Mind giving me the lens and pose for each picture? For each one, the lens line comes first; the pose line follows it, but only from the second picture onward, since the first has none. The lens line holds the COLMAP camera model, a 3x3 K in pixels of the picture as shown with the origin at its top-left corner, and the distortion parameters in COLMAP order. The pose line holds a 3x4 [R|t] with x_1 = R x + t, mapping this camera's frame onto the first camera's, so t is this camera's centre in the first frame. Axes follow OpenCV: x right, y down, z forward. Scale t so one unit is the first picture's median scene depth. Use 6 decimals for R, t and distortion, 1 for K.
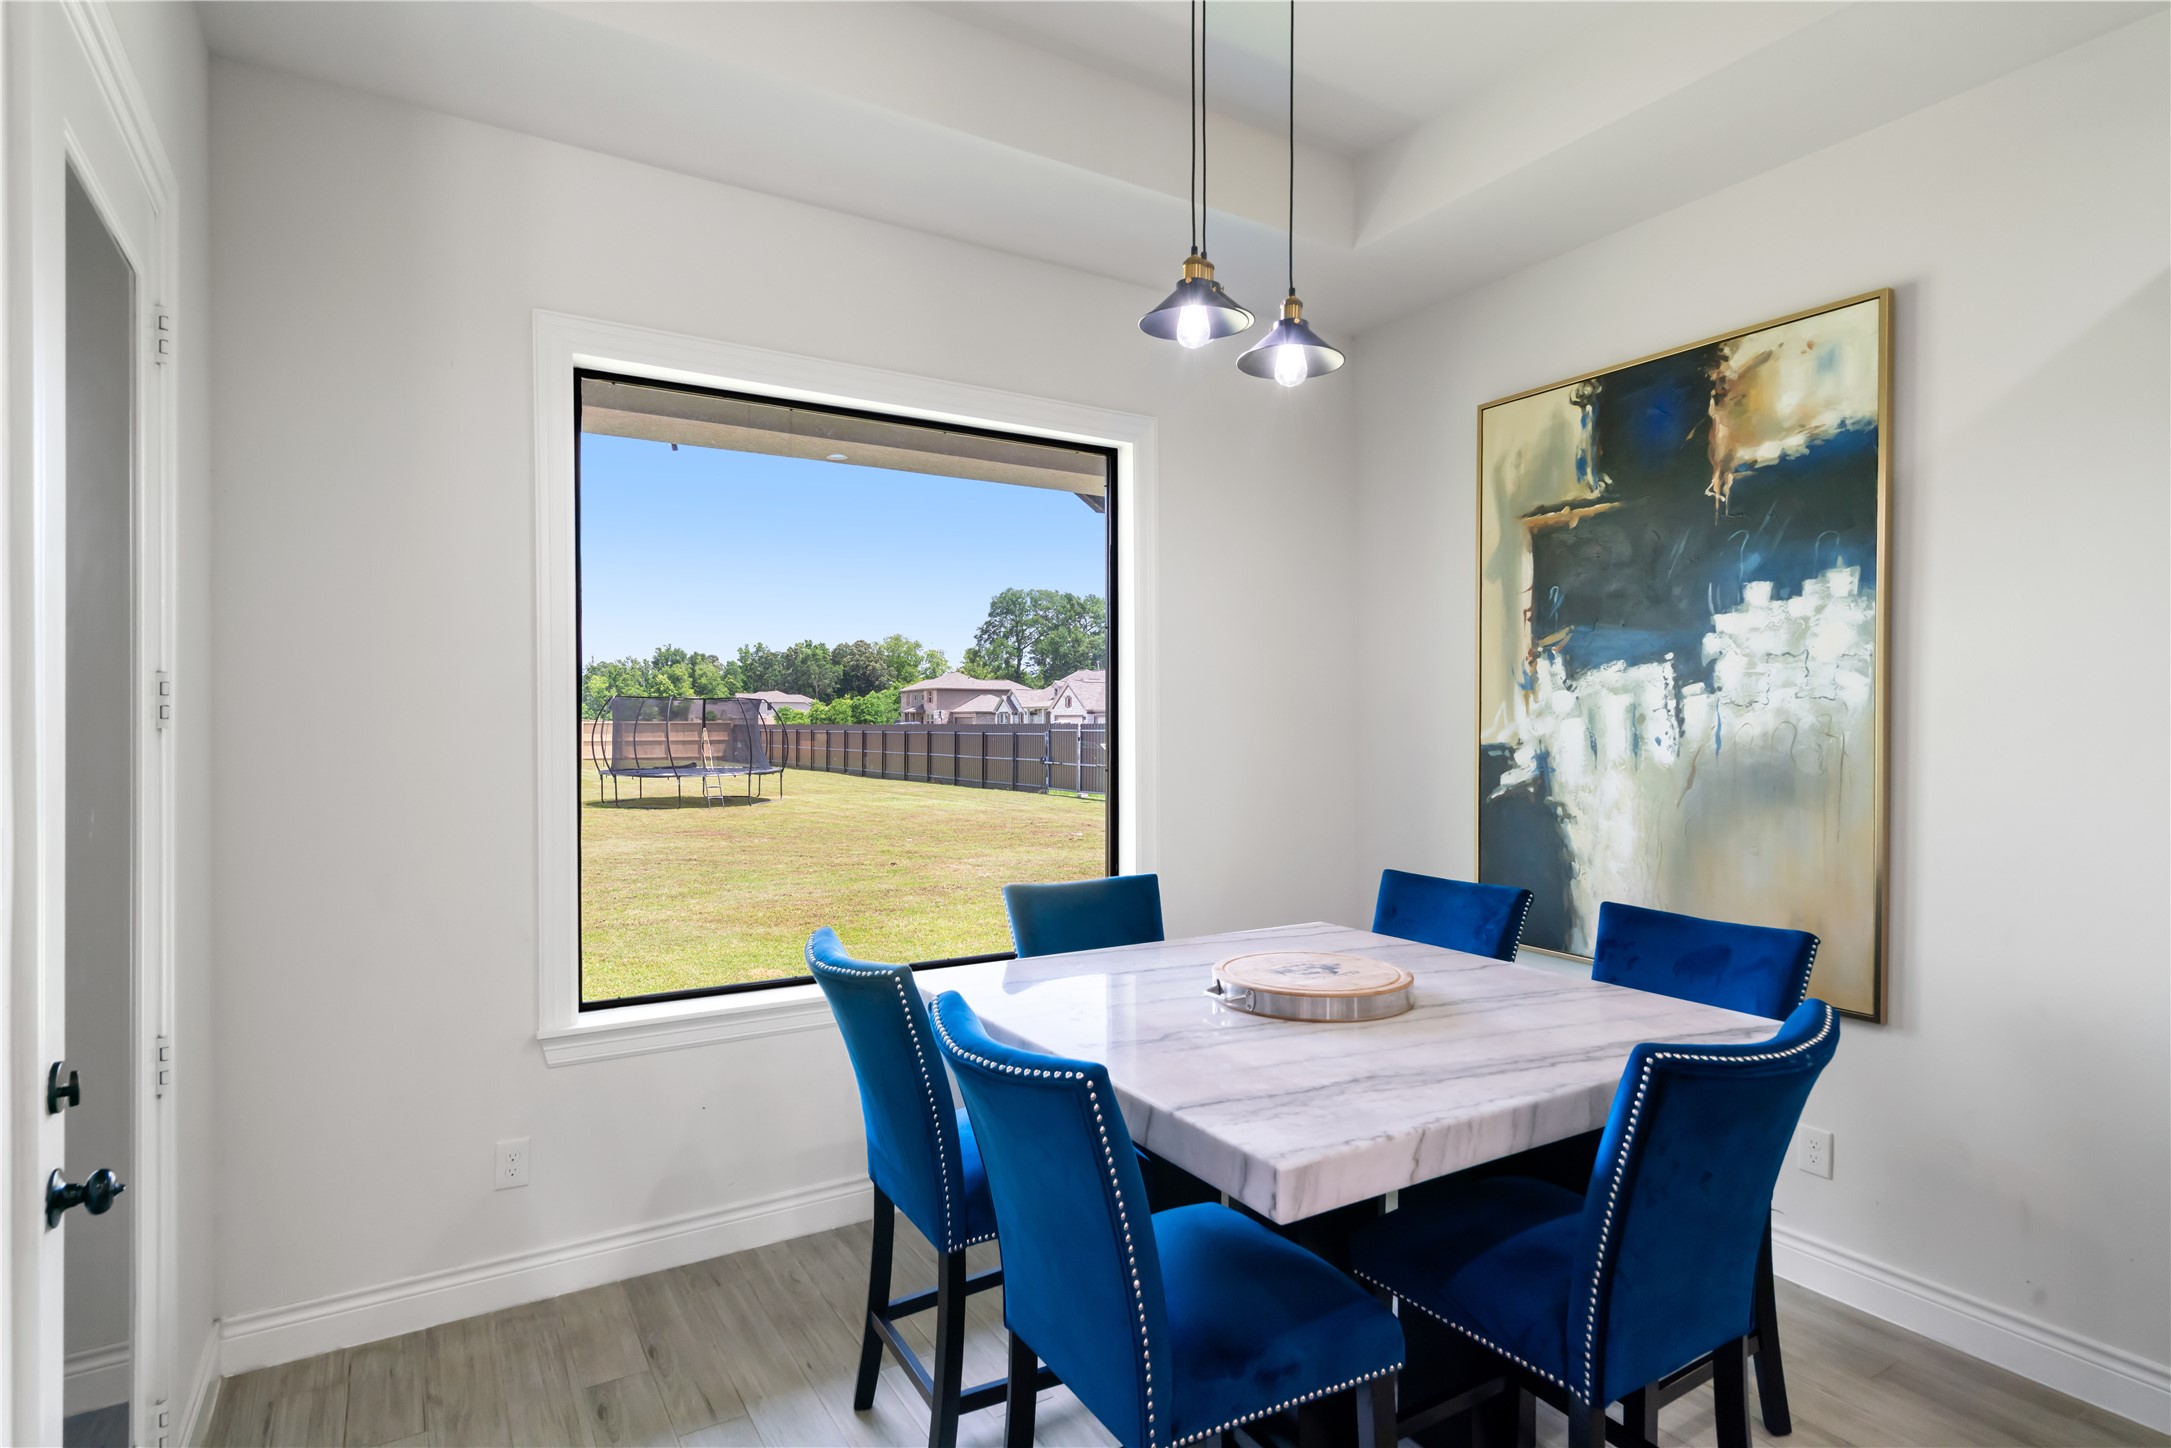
lens RADIAL K [[1108.7, 0, 1095.9], [0, 1108.7, 726.0], [0, 0, 1]] dist [0.004181, 0.002438]
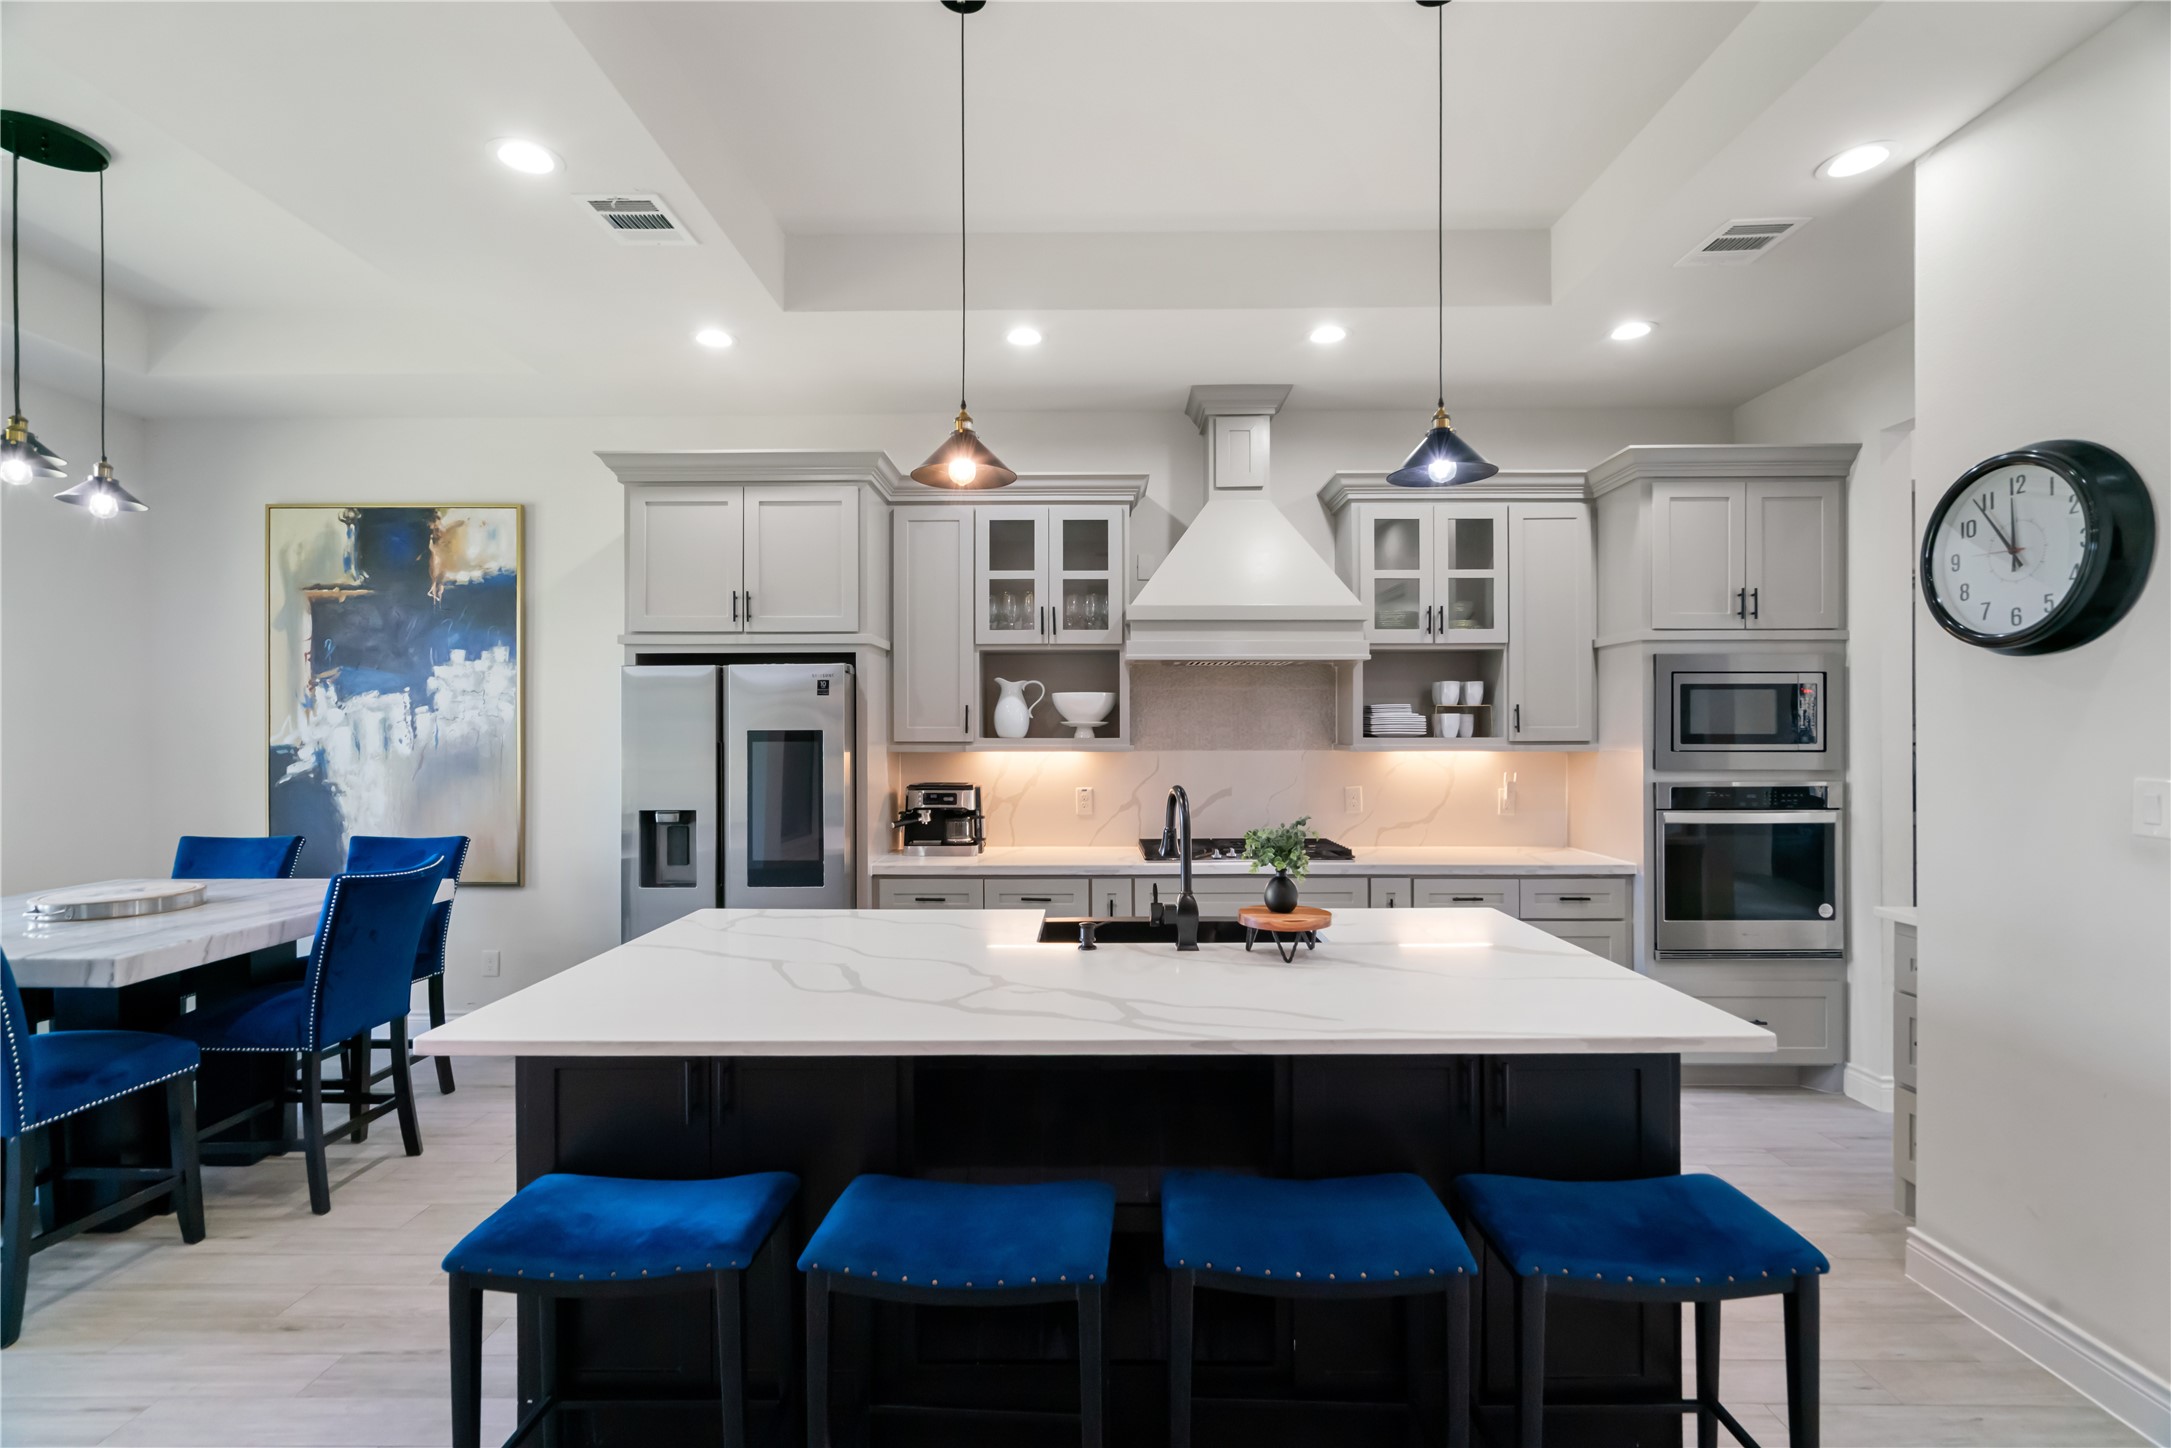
lens RADIAL K [[989.5, 0, 1081.0], [0, 989.5, 730.2], [0, 0, 1]] dist [-0.005797, 0.004180]
pose [[0.541839, -0.004441, 0.840470, -0.167943], [0.005775, 0.999982, 0.001560, 0.001165], [-0.840462, 0.004009, 0.541855, -0.615659]]
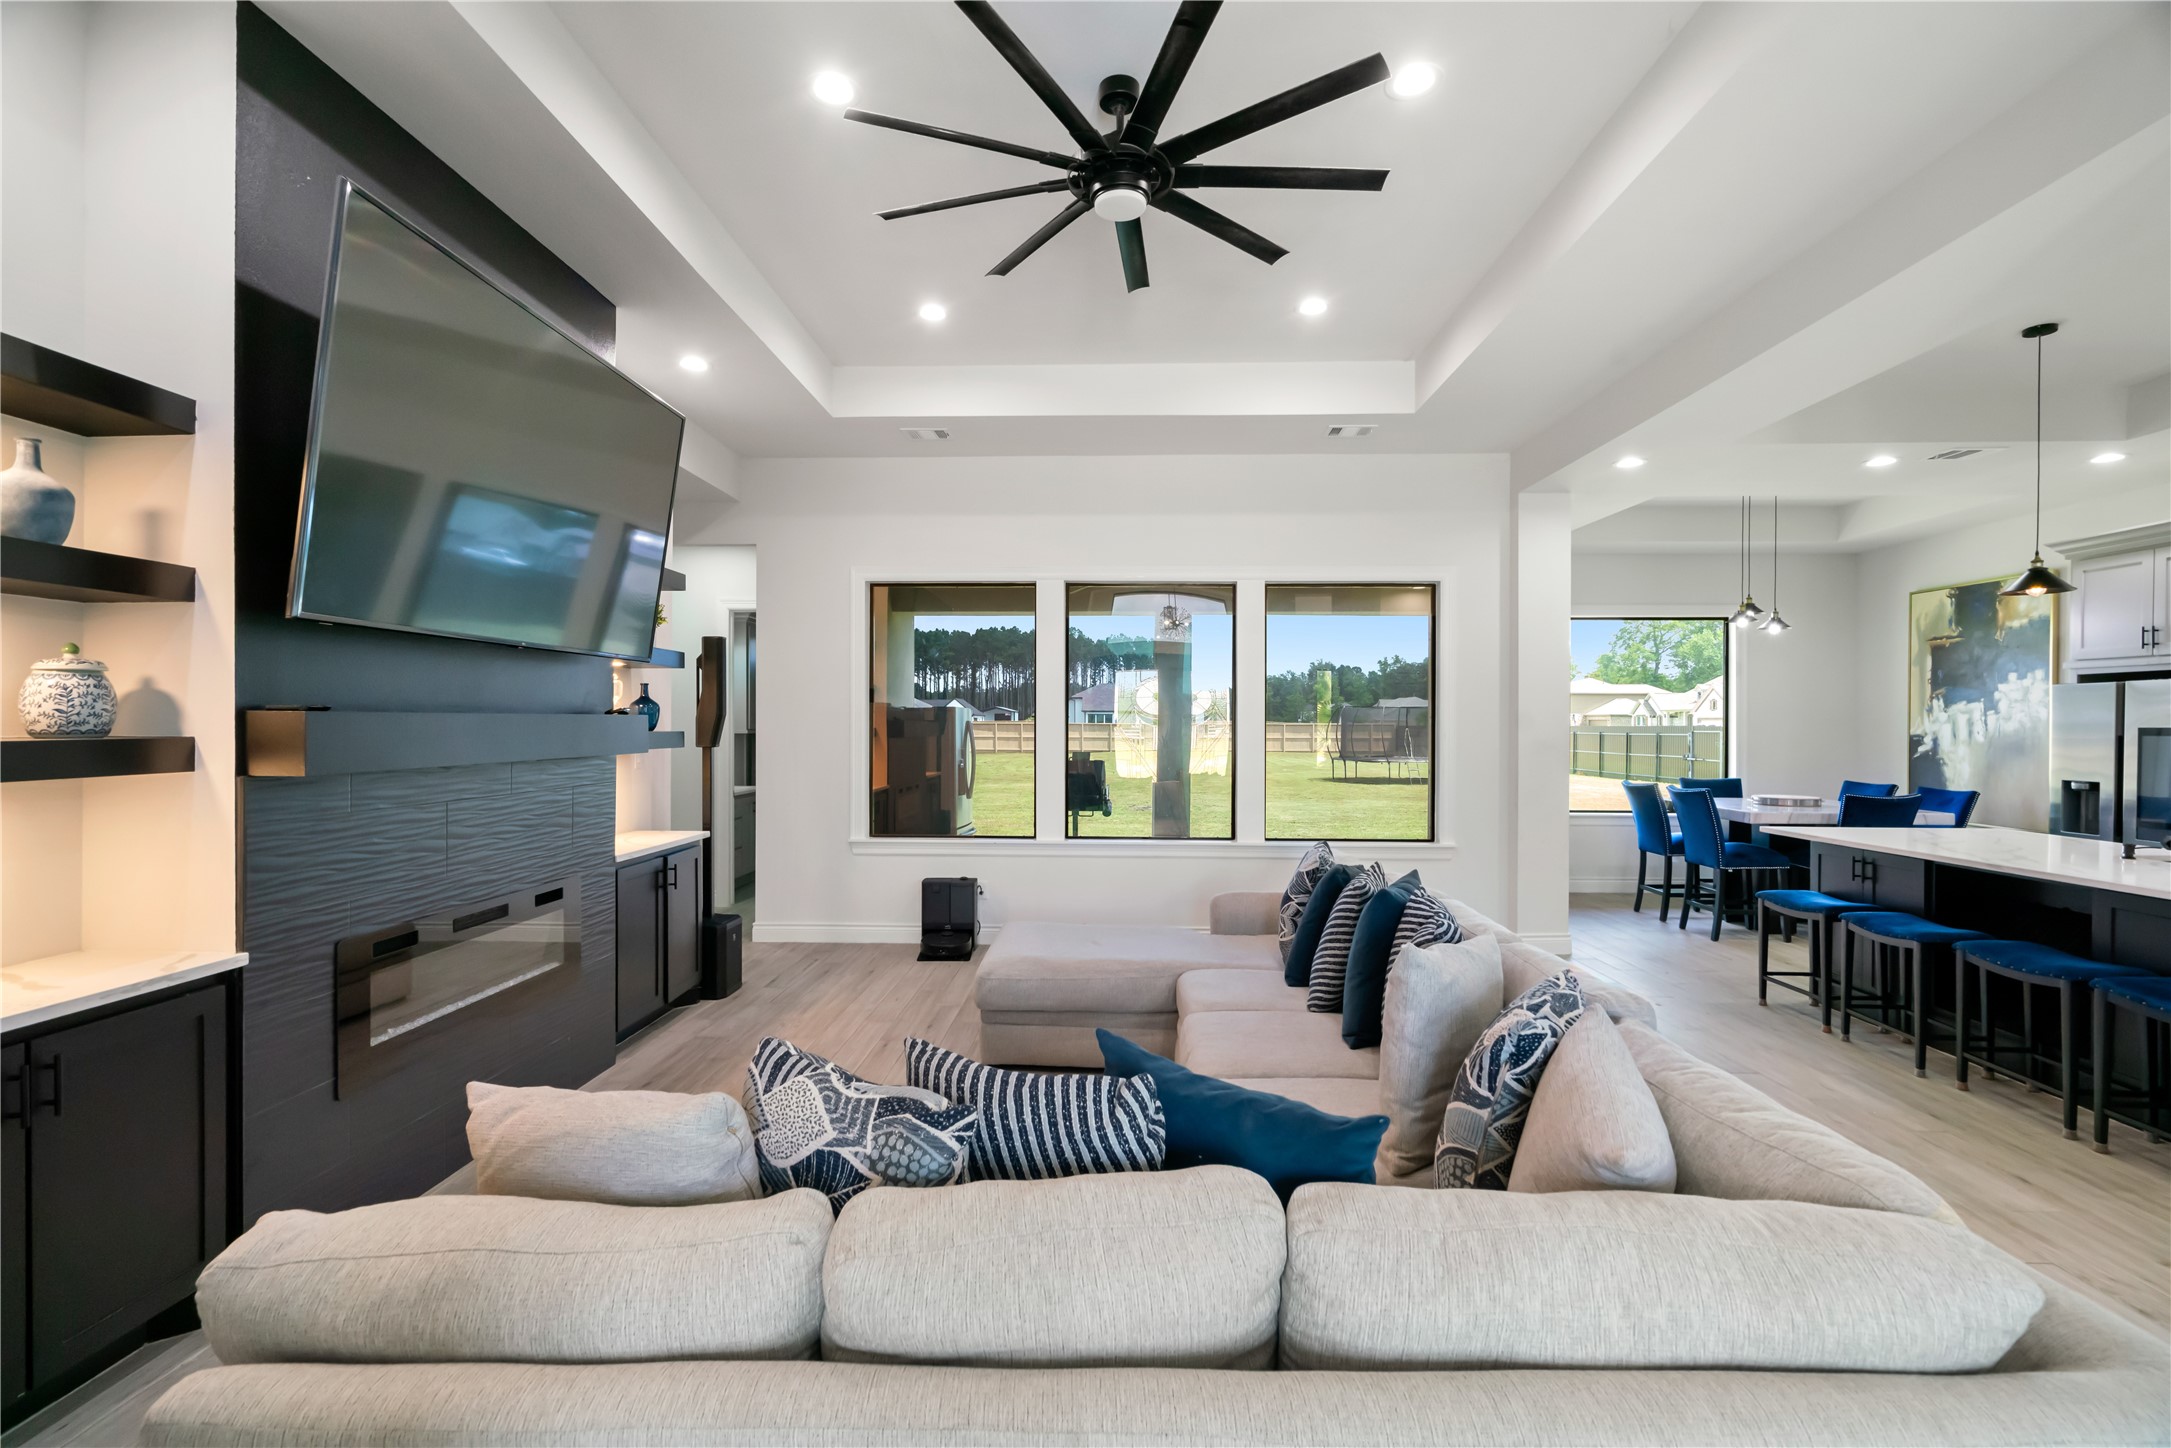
lens RADIAL K [[989.5, 0, 1087.3], [0, 989.5, 730.1], [0, 0, 1]] dist [-0.005797, 0.004180]
pose [[0.829630, 0.005765, -0.558284, 0.074594], [-0.004243, 0.999983, 0.004021, 0.006485], [0.558298, -0.000967, 0.829640, -1.984775]]
